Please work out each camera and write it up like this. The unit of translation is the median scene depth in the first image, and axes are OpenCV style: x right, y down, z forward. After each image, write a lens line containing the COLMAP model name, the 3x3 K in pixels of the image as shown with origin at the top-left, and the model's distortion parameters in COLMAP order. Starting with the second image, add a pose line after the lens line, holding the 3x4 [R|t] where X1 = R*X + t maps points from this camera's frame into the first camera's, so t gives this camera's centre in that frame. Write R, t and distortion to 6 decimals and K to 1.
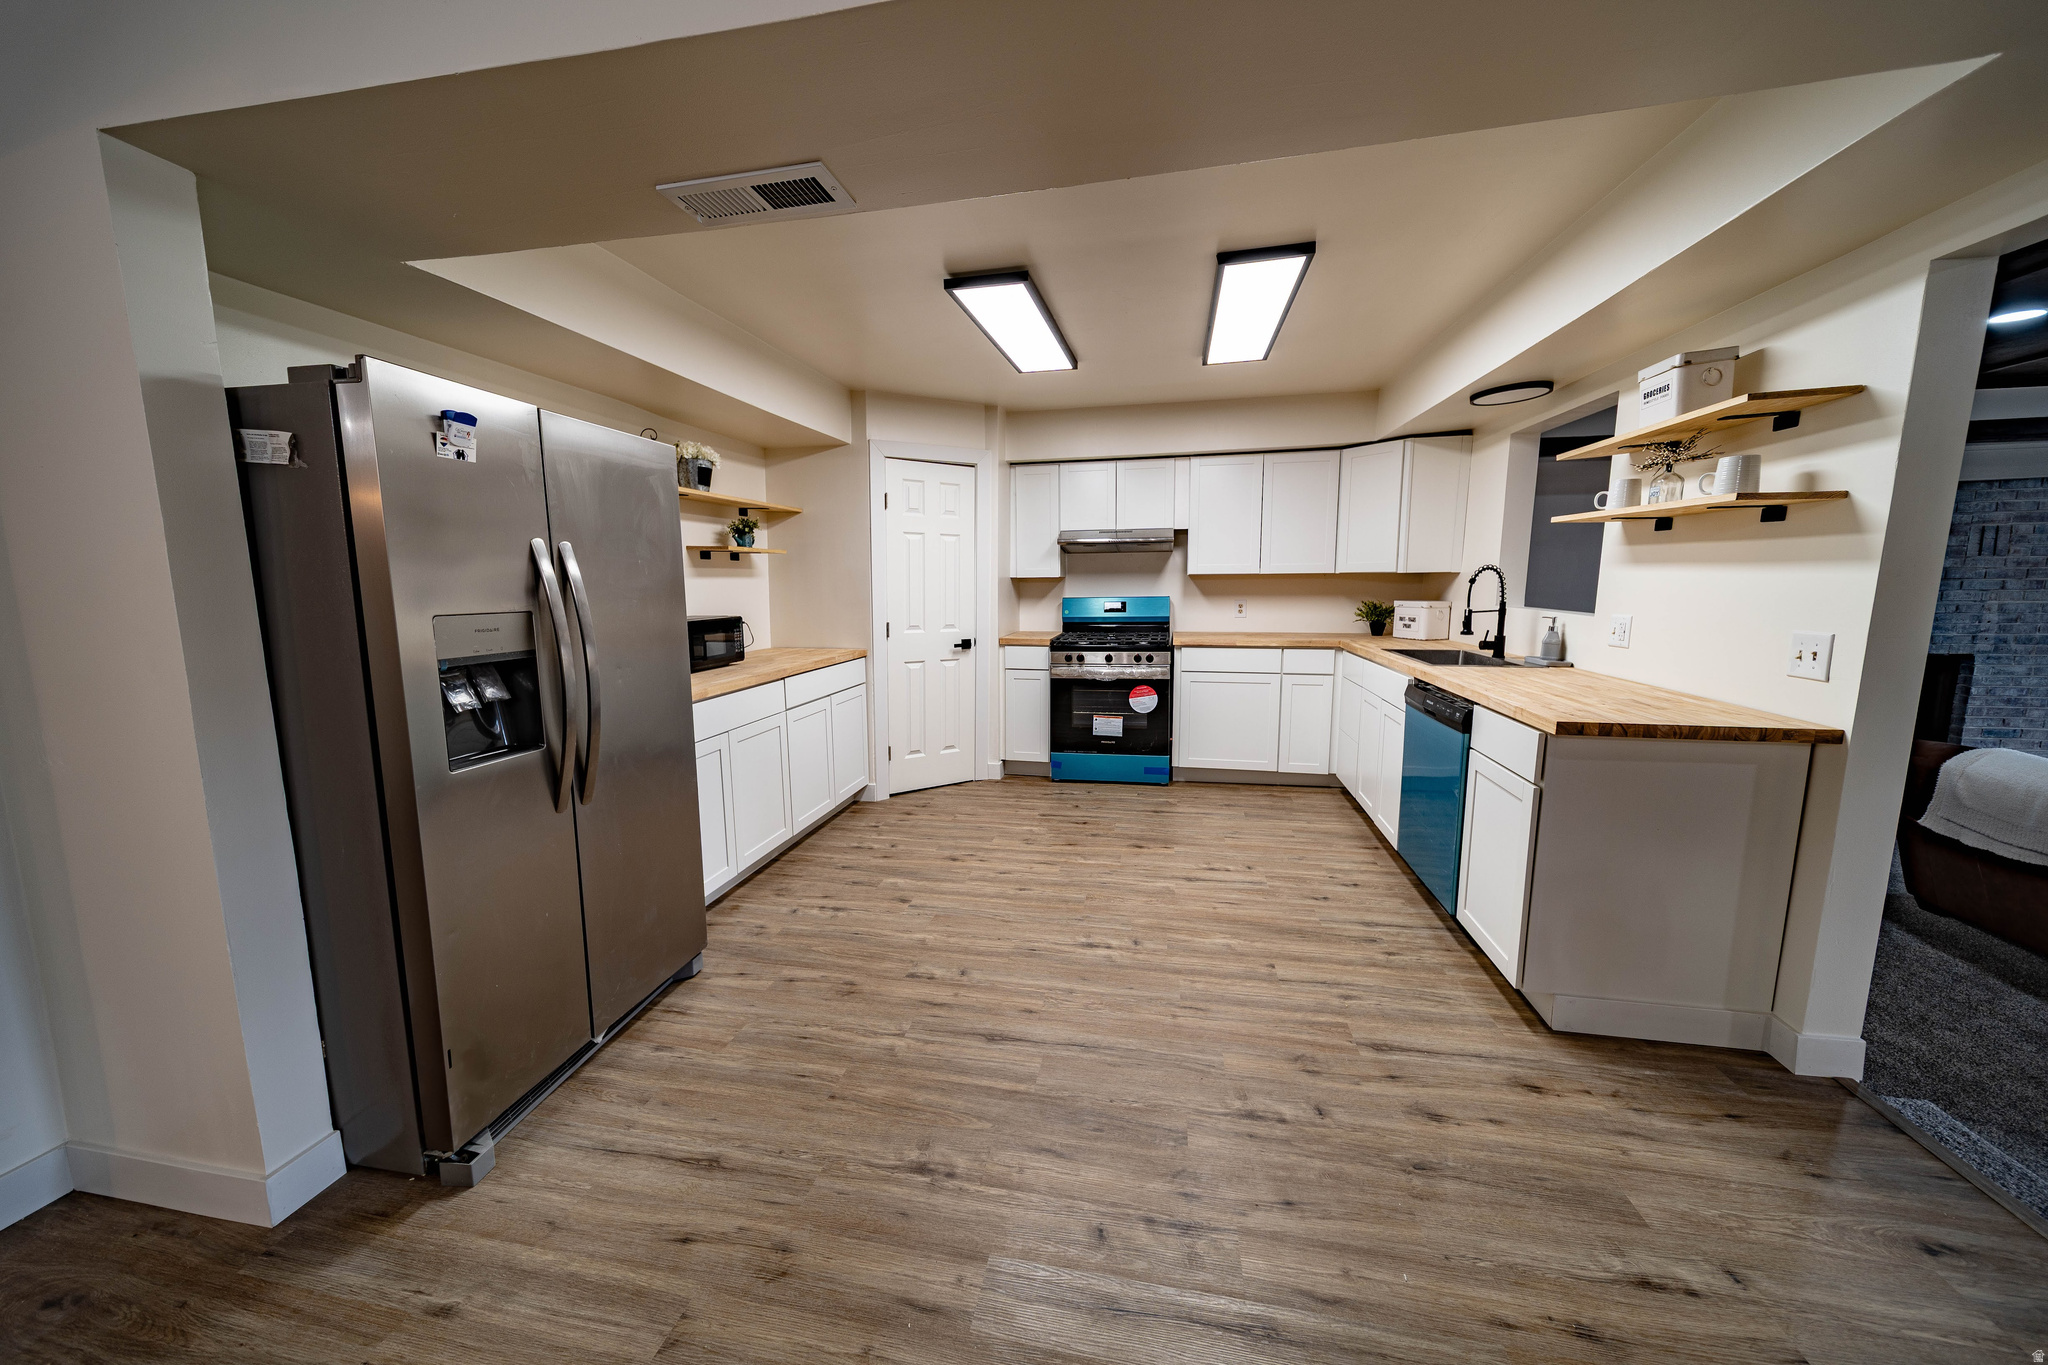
lens RADIAL K [[708.1, 0, 1022.1], [0, 708.1, 680.1], [0, 0, 1]] dist [0.005401, 0.000228]
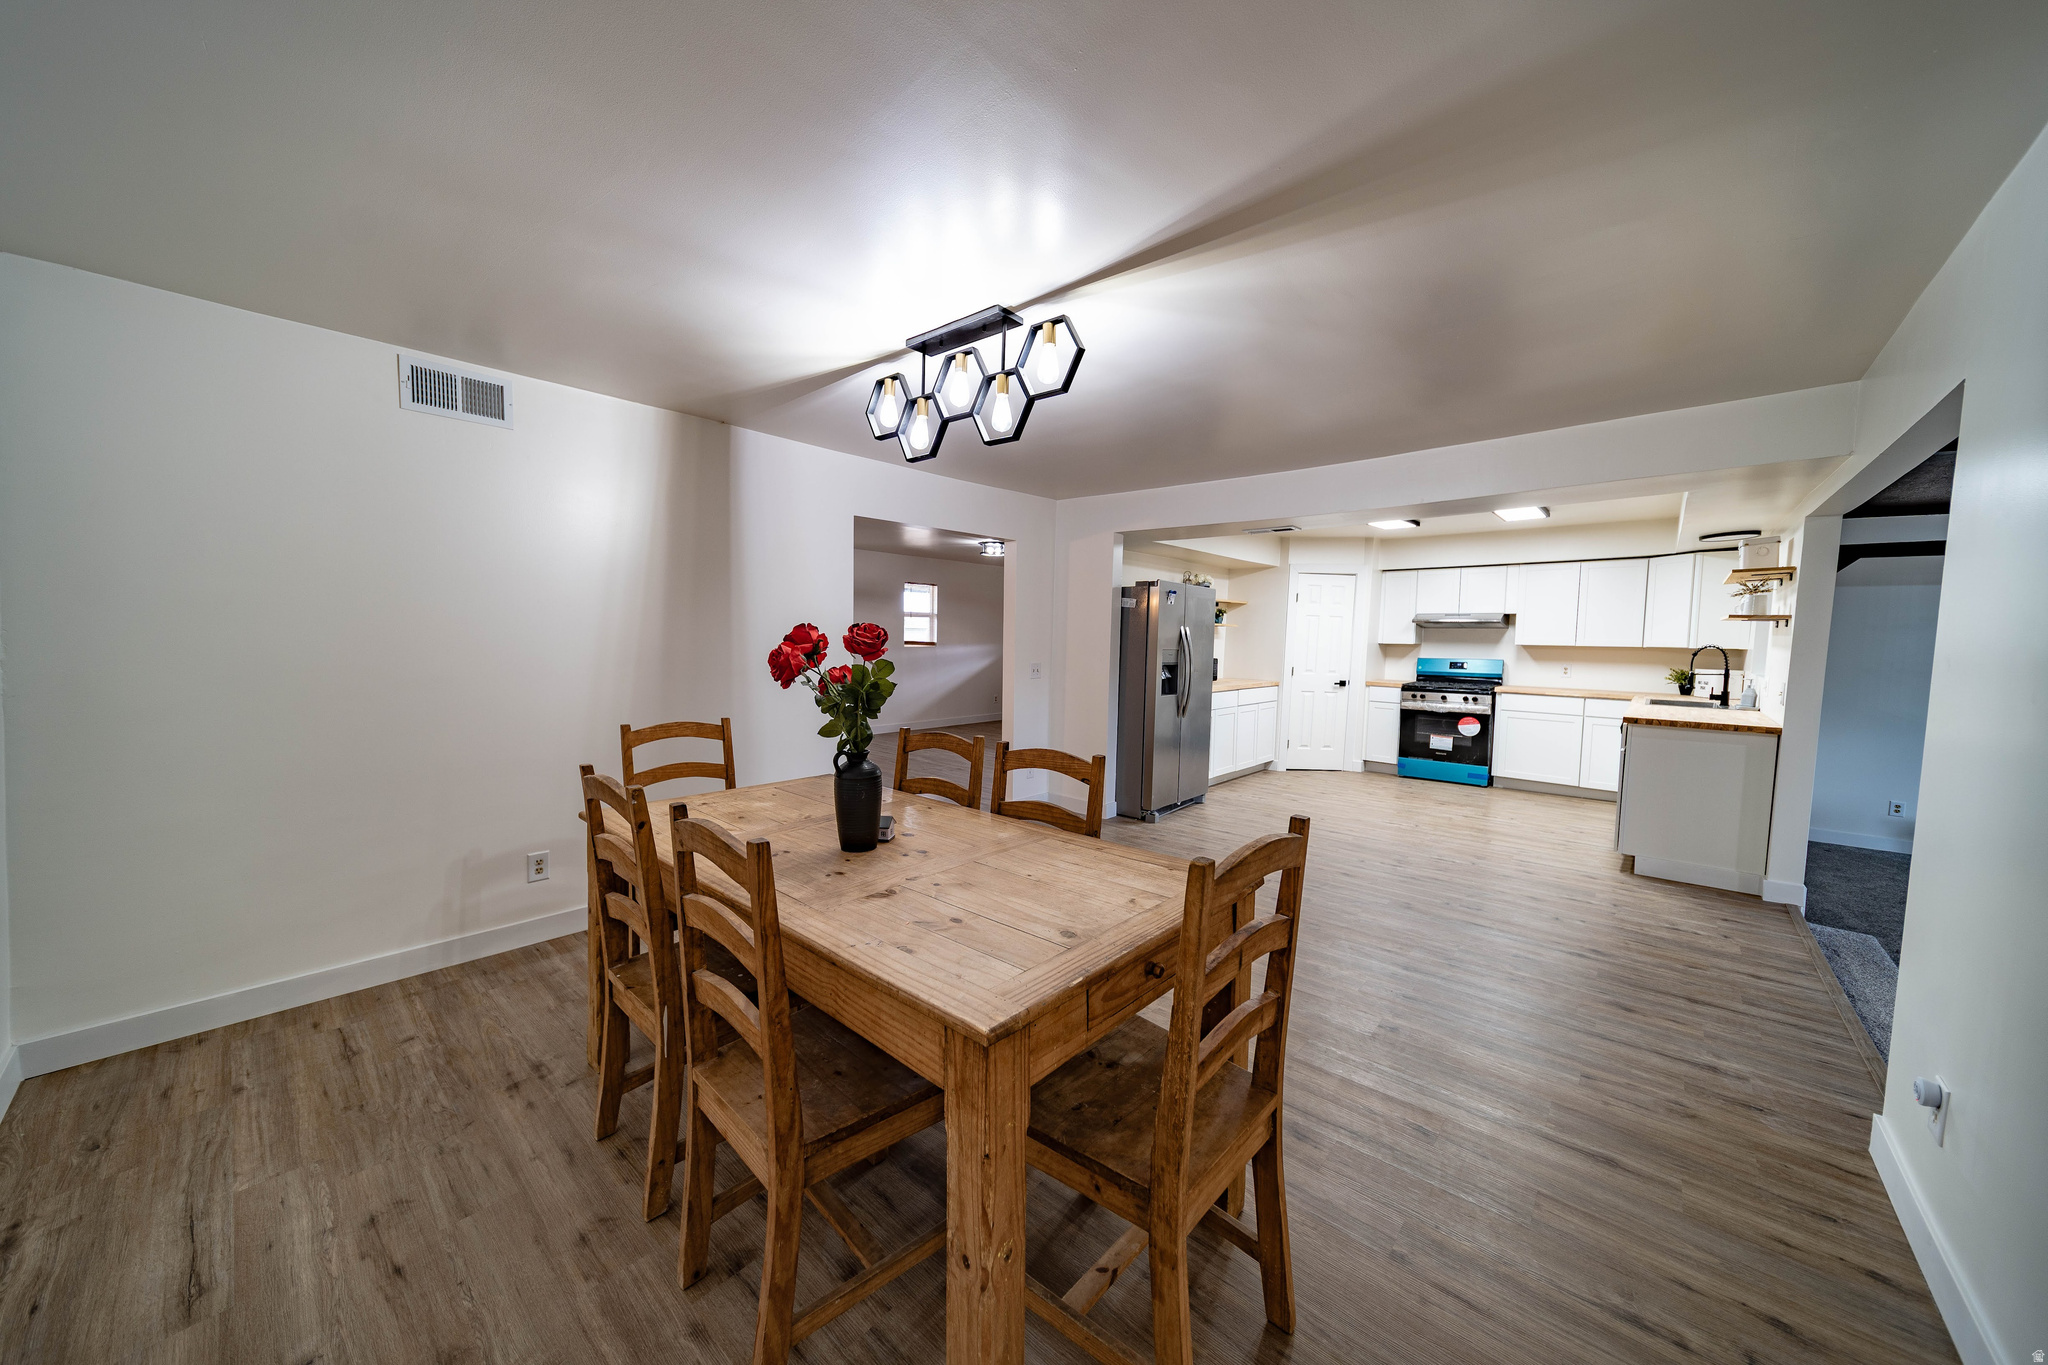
lens RADIAL K [[706.6, 0, 1023.3], [0, 706.6, 687.2], [0, 0, 1]] dist [0.001909, 0.000106]
pose [[0.860718, 0.061136, -0.505397, 0.129296], [-0.097734, 0.994140, -0.046189, 0.123165], [0.499612, 0.089150, 0.861650, -0.889191]]
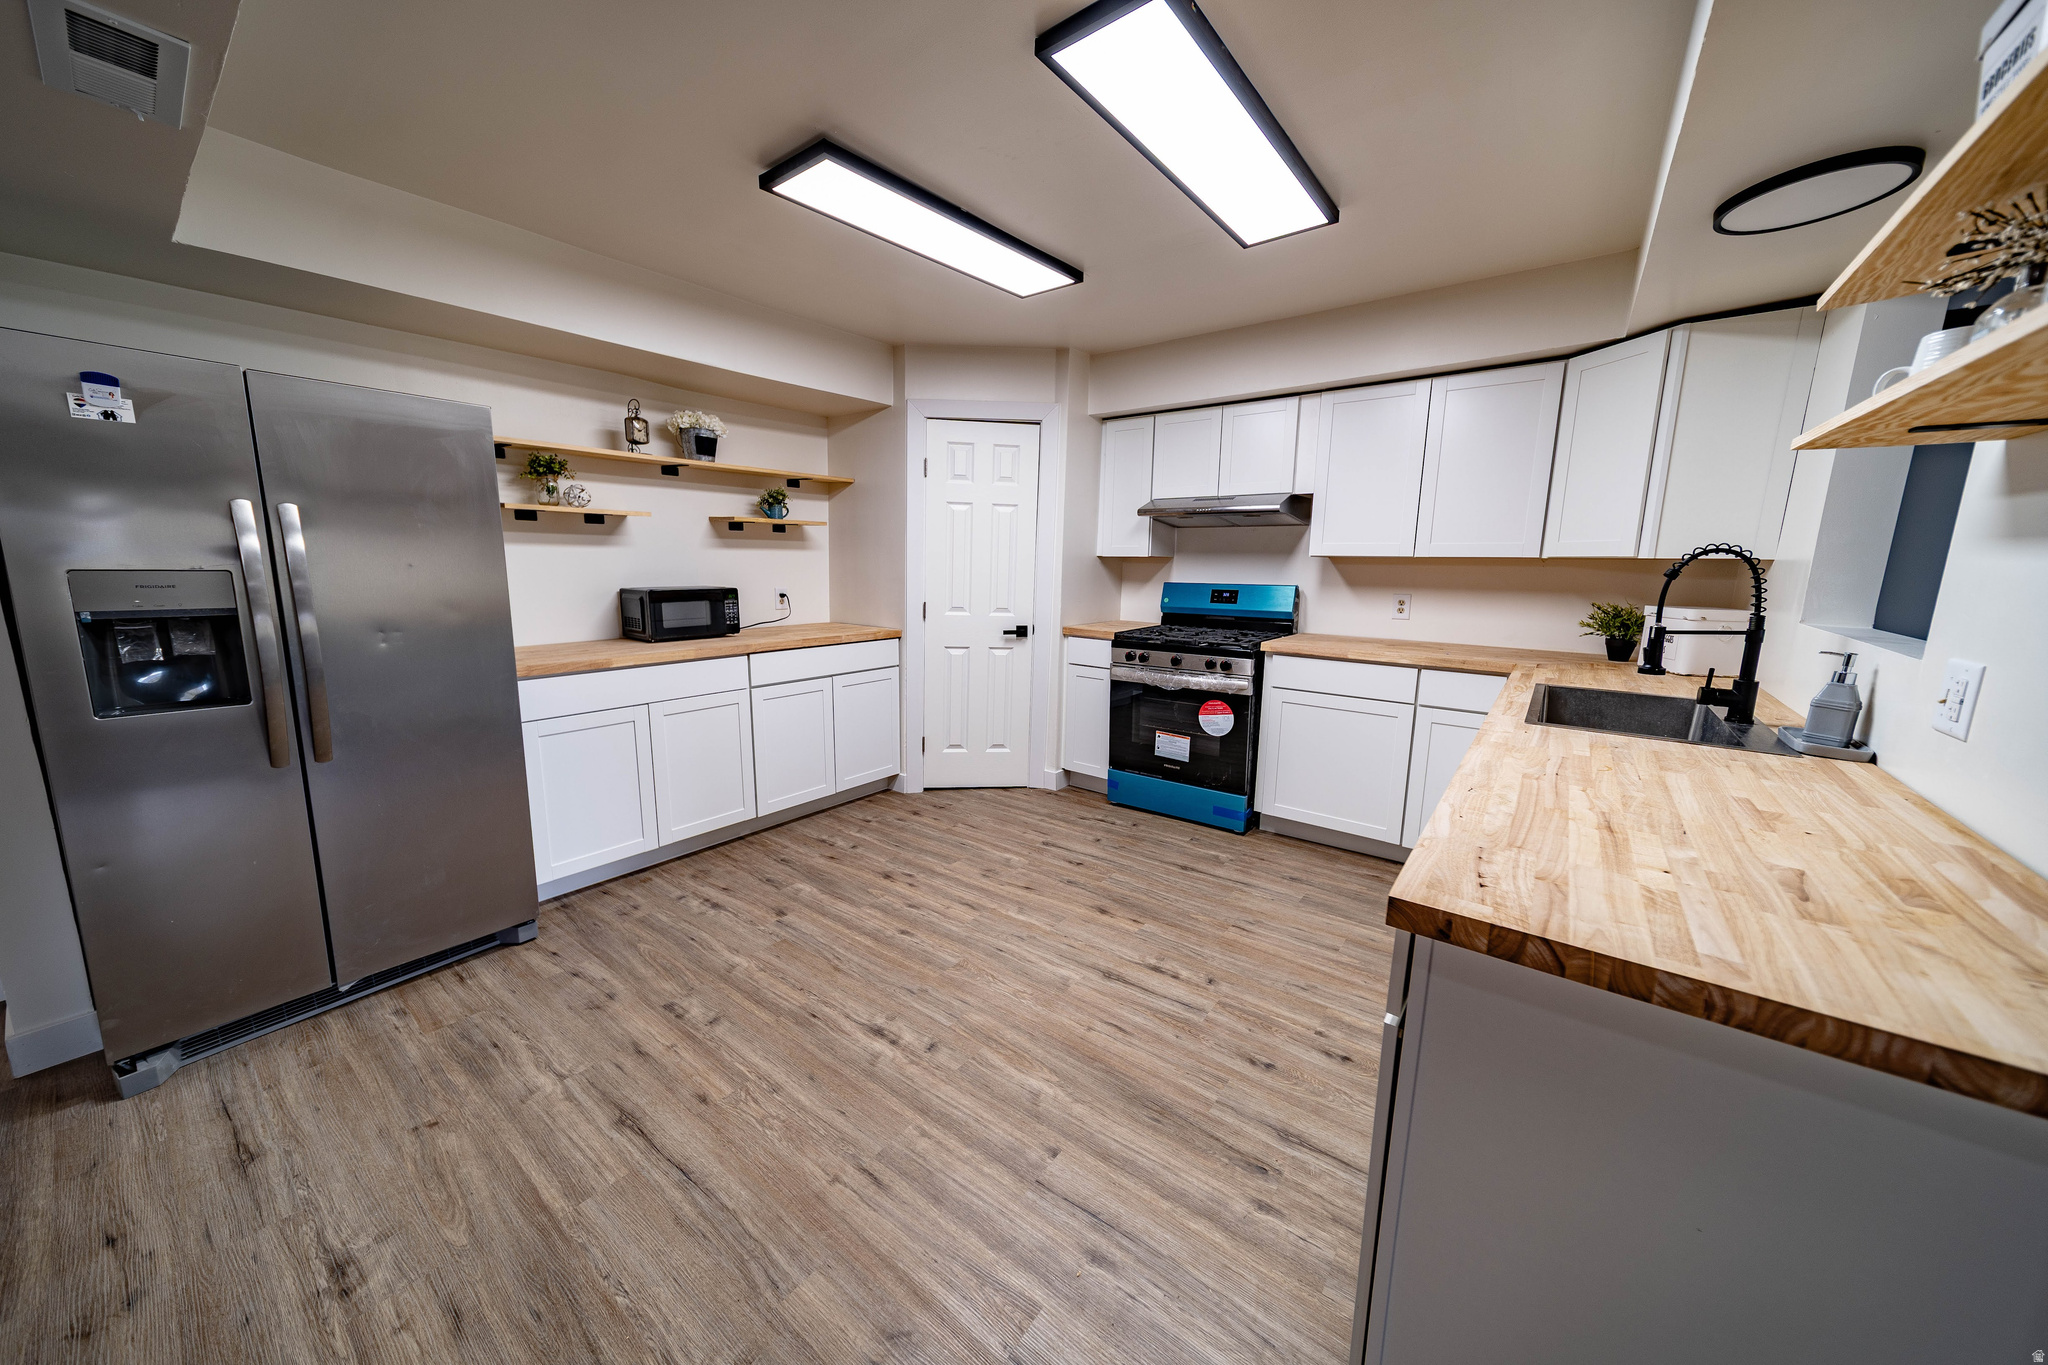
lens RADIAL K [[708.1, 0, 1022.1], [0, 708.1, 680.1], [0, 0, 1]] dist [0.005401, 0.000228]
pose [[0.897870, 0.094679, -0.429960, 0.360318], [-0.083384, 0.995497, 0.045086, -0.036359], [0.432293, -0.004630, 0.901721, 0.254645]]
